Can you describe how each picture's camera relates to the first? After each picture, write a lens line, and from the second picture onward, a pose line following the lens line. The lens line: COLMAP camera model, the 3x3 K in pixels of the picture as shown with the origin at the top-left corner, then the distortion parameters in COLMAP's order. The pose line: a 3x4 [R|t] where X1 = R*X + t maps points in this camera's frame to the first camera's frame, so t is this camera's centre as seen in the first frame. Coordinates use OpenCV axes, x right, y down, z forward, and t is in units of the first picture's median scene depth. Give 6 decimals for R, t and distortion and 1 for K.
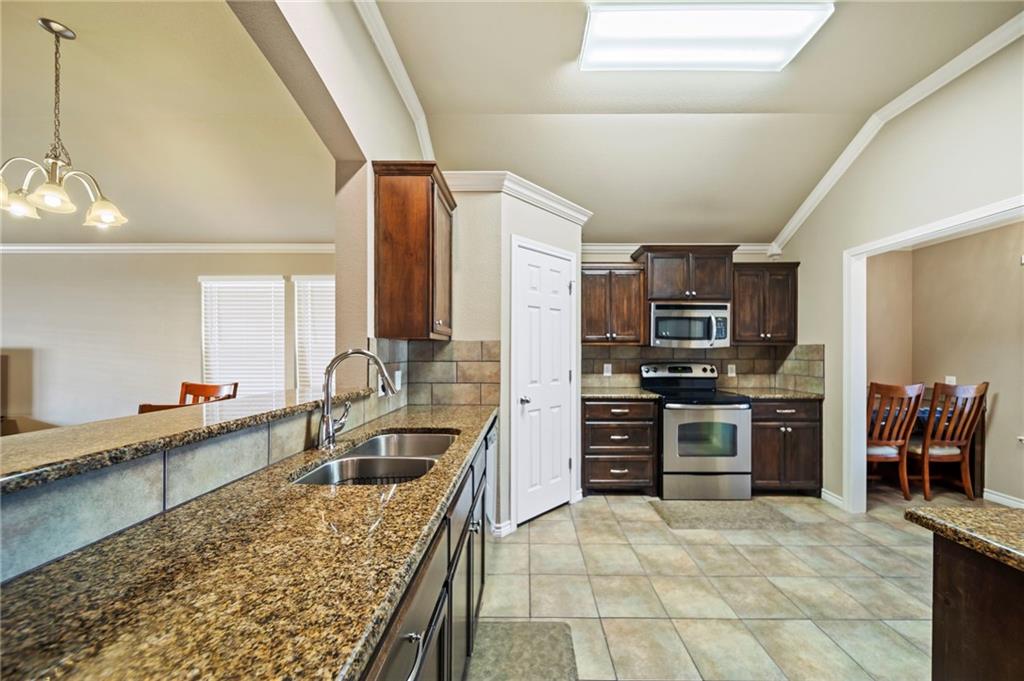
lens RADIAL K [[363.3, 0, 523.2], [0, 363.3, 351.7], [0, 0, 1]] dist [-0.001067, -0.000031]
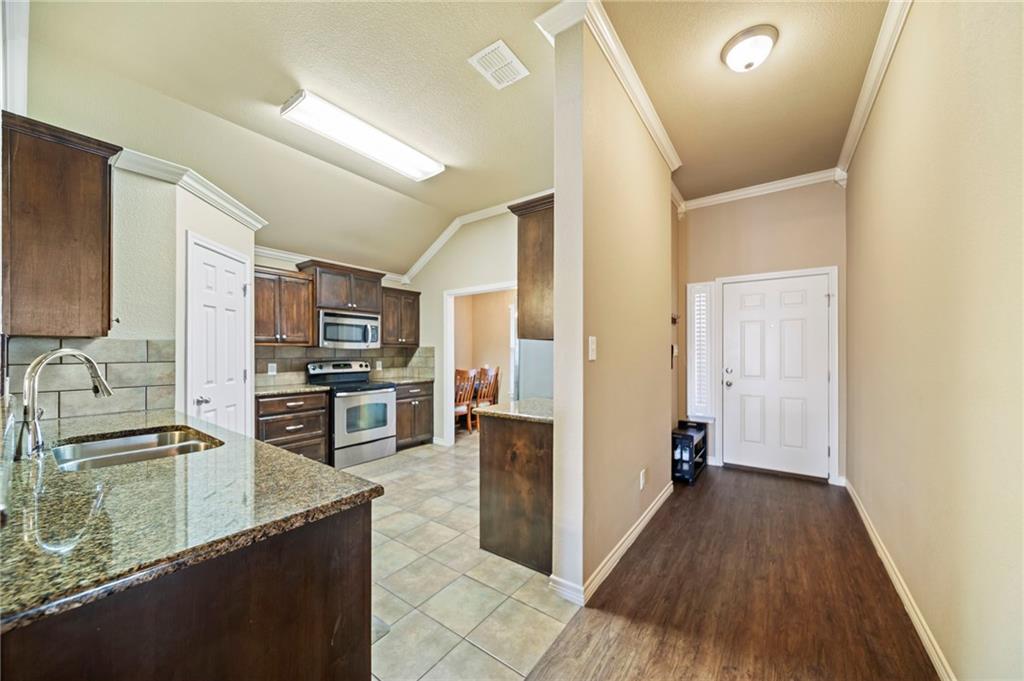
lens RADIAL K [[363.3, 0, 523.2], [0, 363.3, 351.7], [0, 0, 1]] dist [-0.001067, -0.000031]
pose [[0.572152, -0.001626, 0.820146, -0.253462], [0.002325, 0.999997, 0.000360, 0.001523], [-0.820144, 0.001701, 0.572155, -0.230555]]
